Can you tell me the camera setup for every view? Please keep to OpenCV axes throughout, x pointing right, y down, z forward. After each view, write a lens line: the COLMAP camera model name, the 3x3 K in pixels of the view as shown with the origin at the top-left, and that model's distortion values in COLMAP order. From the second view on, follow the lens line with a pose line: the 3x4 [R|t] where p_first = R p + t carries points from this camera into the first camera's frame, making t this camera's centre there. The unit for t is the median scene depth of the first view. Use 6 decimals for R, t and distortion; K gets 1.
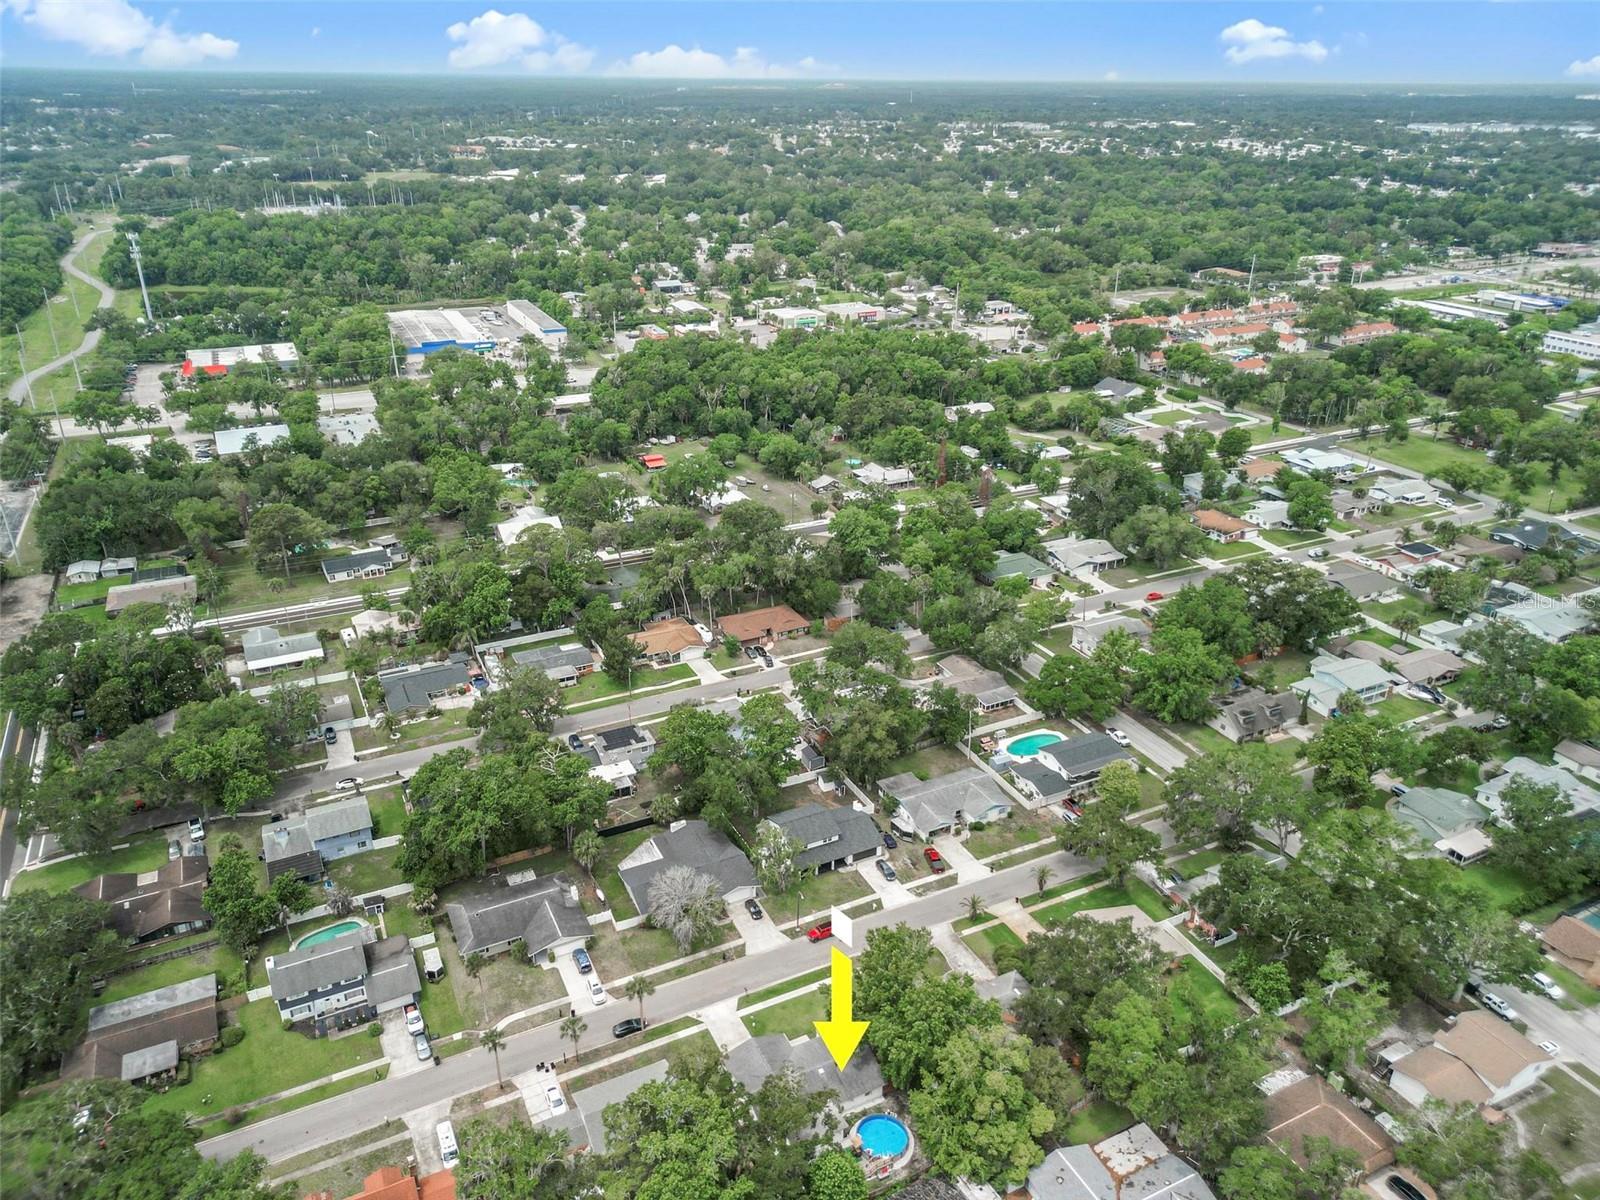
lens RADIAL K [[1114.0, 0, 794.8], [0, 1114.0, 596.4], [0, 0, 1]] dist [0.077619, -0.093629]
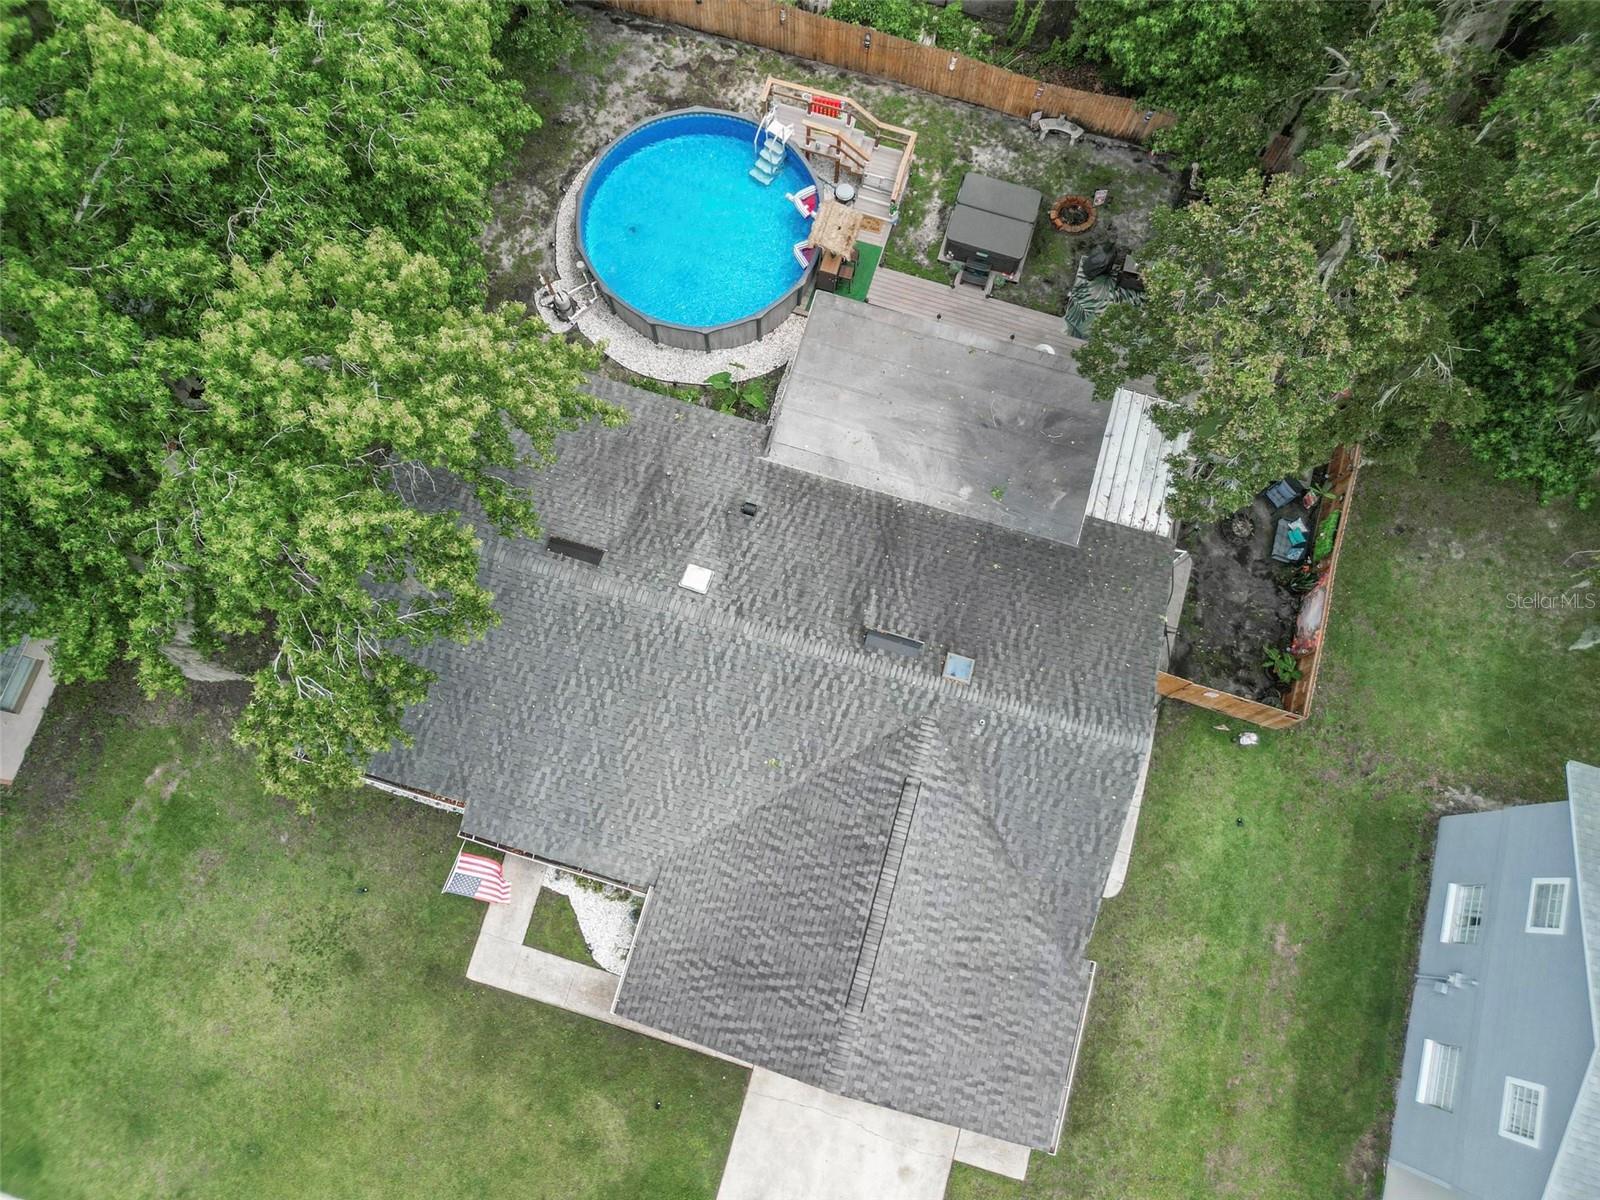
lens RADIAL K [[1116.9, 0, 800.0], [0, 1116.9, 600.0], [0, 0, 1]] dist [0.071979, -0.091109]
pose [[-0.730450, -0.664938, 0.155887, -0.008178], [0.270995, -0.072673, 0.959834, 0.134919], [-0.626901, 0.743355, 0.233278, 0.485715]]
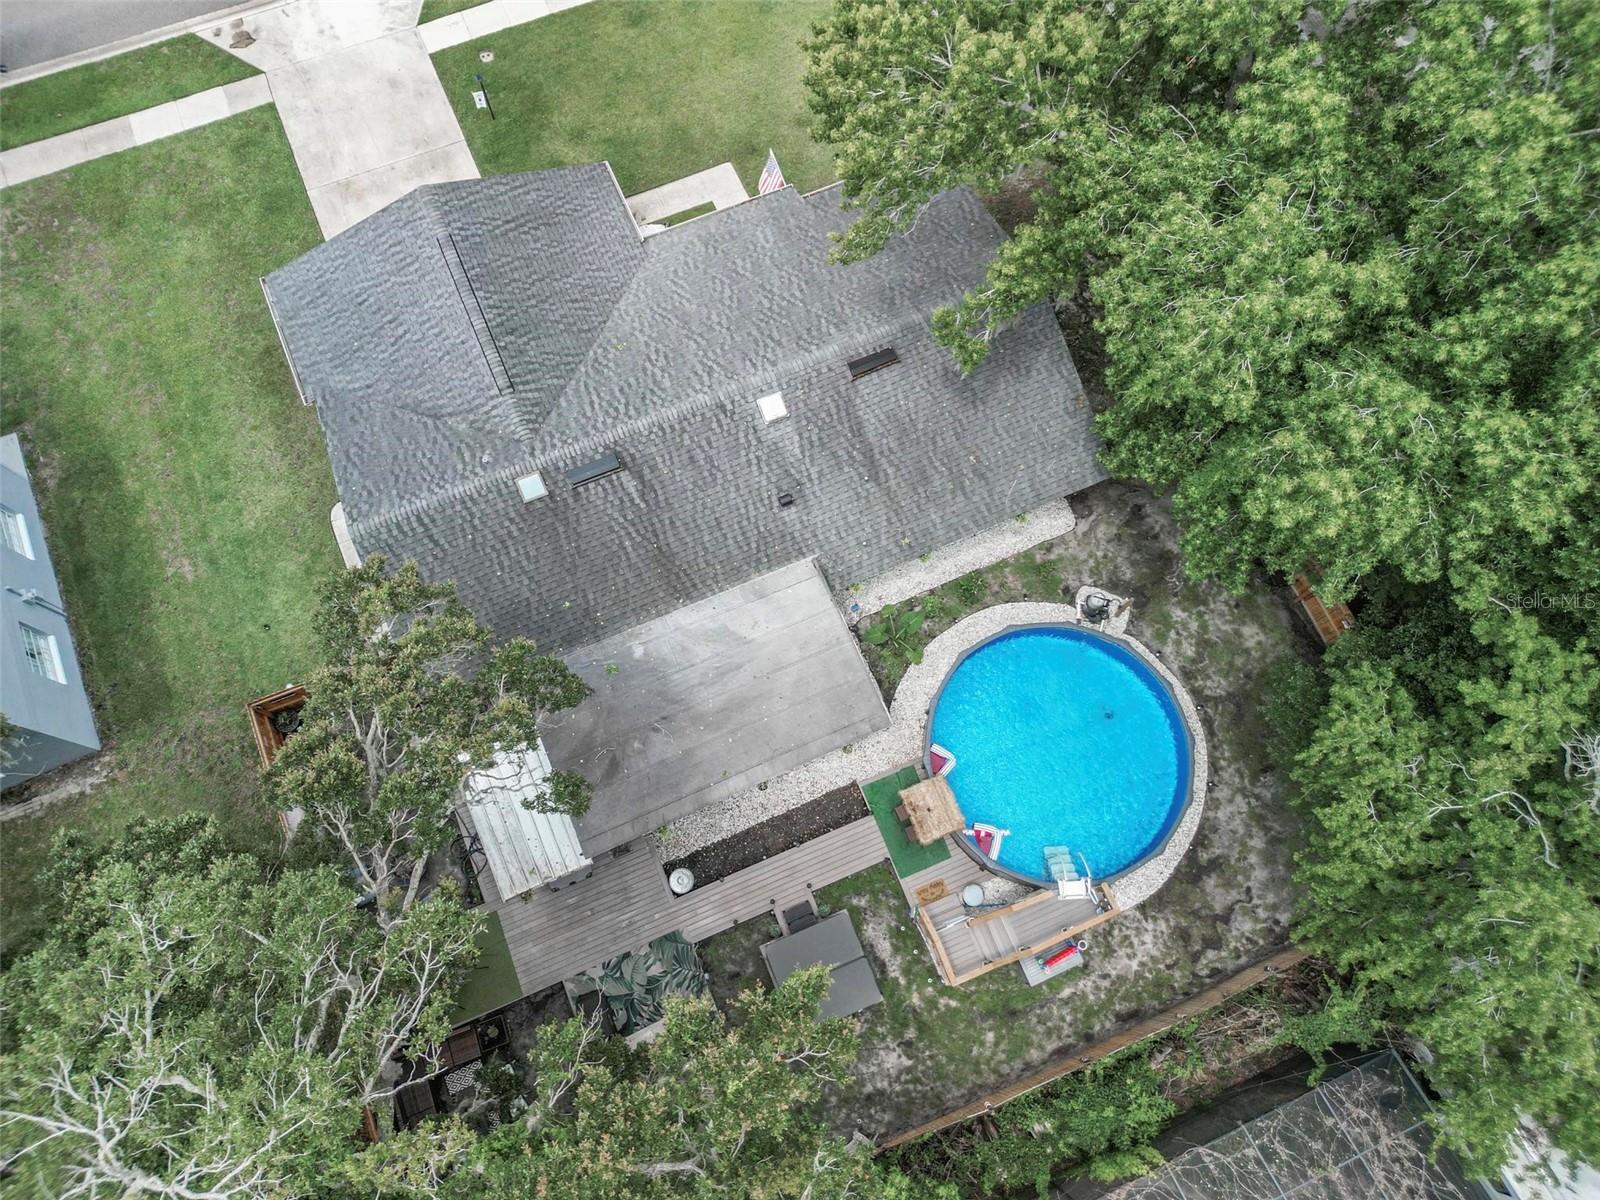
lens RADIAL K [[1119.2, 0, 797.2], [0, 1119.2, 605.1], [0, 0, 1]] dist [0.061460, -0.067300]
pose [[0.998598, 0.052939, 0.000567, 0.014868], [-0.035278, 0.657403, 0.752713, 0.154649], [0.039475, -0.751677, 0.658349, 0.434847]]
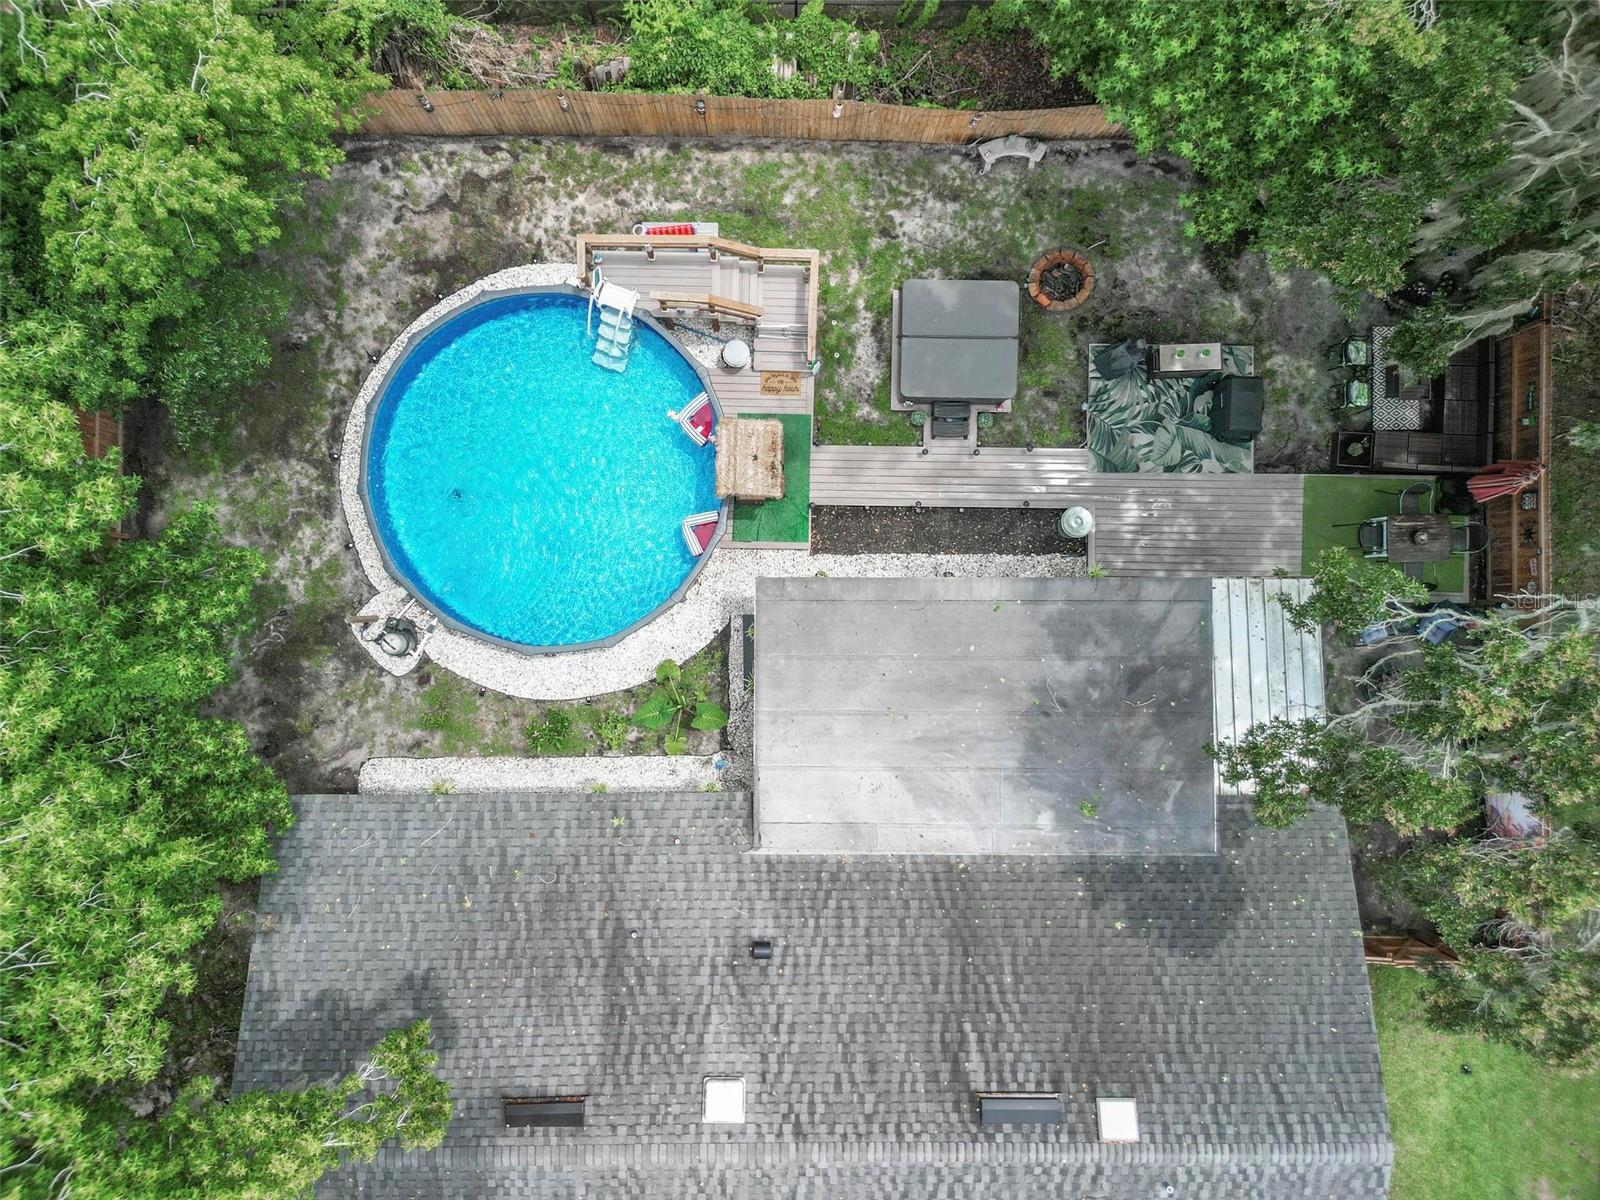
lens RADIAL K [[1116.9, 0, 800.0], [0, 1116.9, 600.0], [0, 0, 1]] dist [0.071979, -0.091109]
pose [[-0.894479, -0.446933, -0.012579, 0.021096], [0.166513, -0.359099, 0.918325, 0.169777], [-0.414947, 0.819328, 0.395627, 0.462012]]
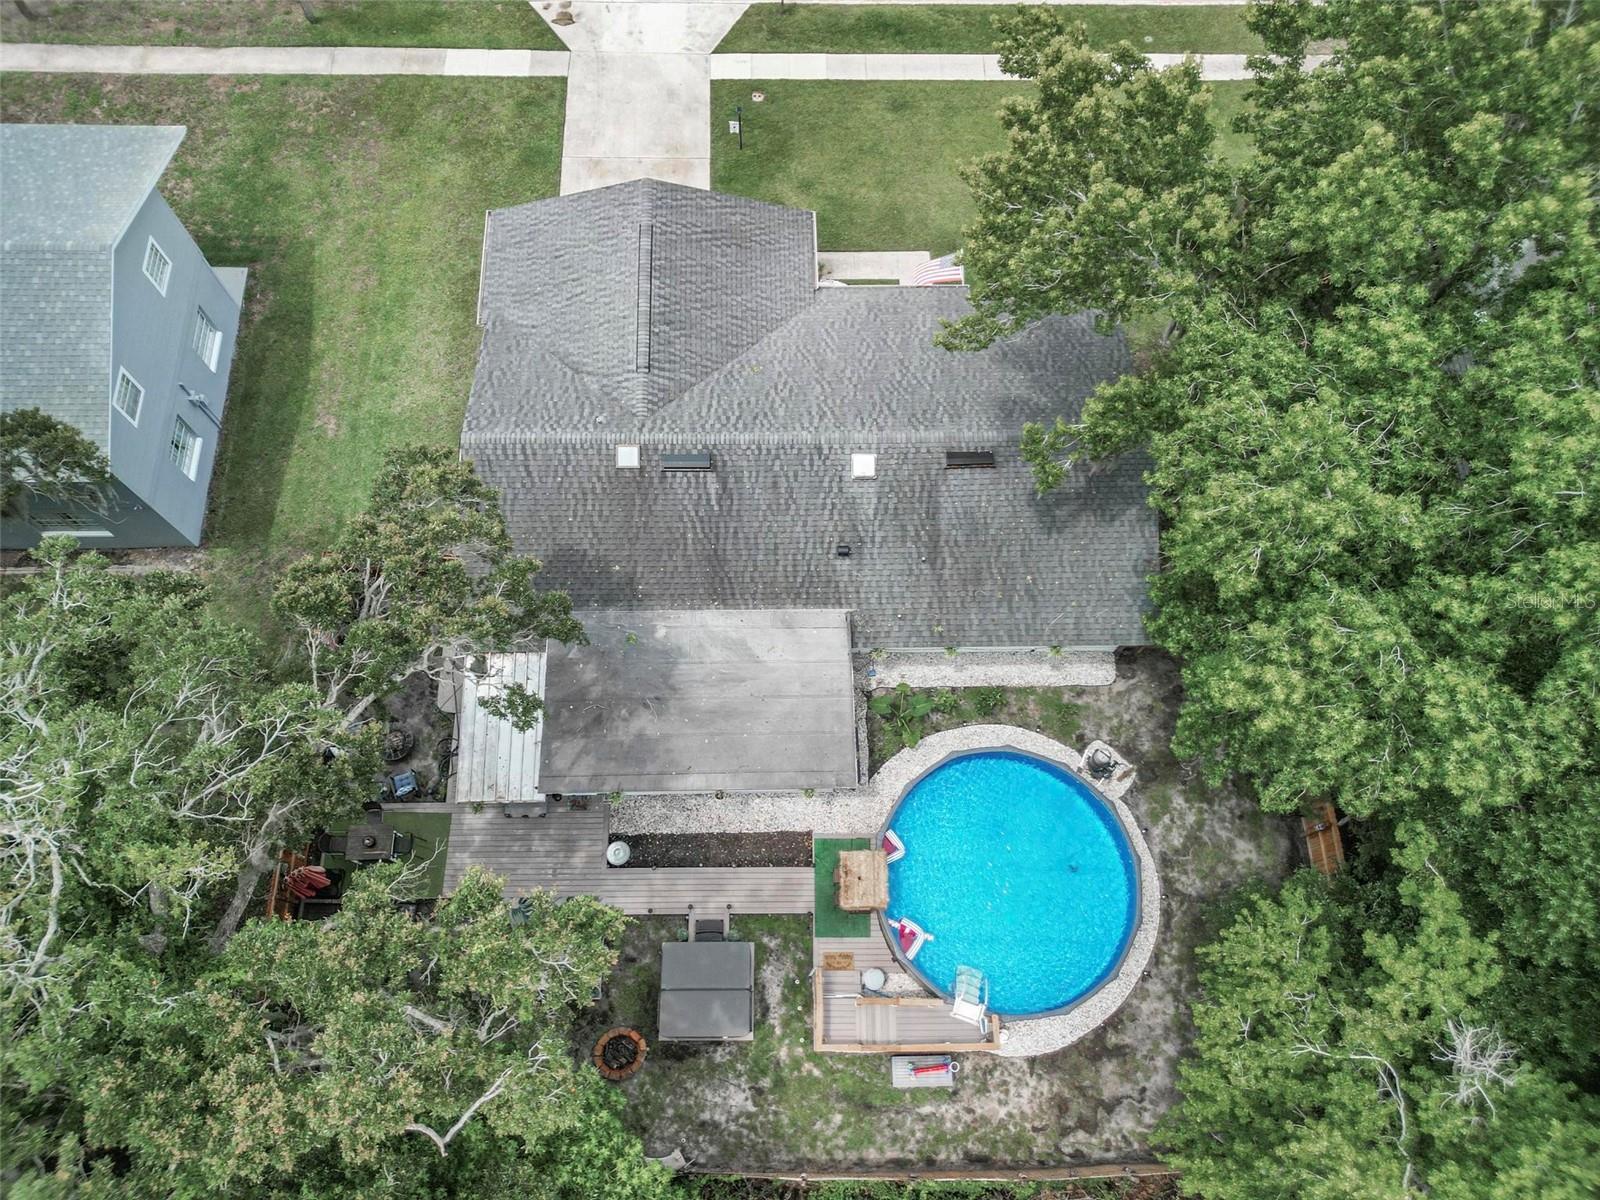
lens RADIAL K [[1119.2, 0, 797.2], [0, 1119.2, 605.1], [0, 0, 1]] dist [0.061460, -0.067300]
pose [[0.904000, 0.404480, -0.138491, 0.025470], [-0.192842, 0.674877, 0.712287, 0.153231], [0.381570, -0.617201, 0.688090, 0.430746]]
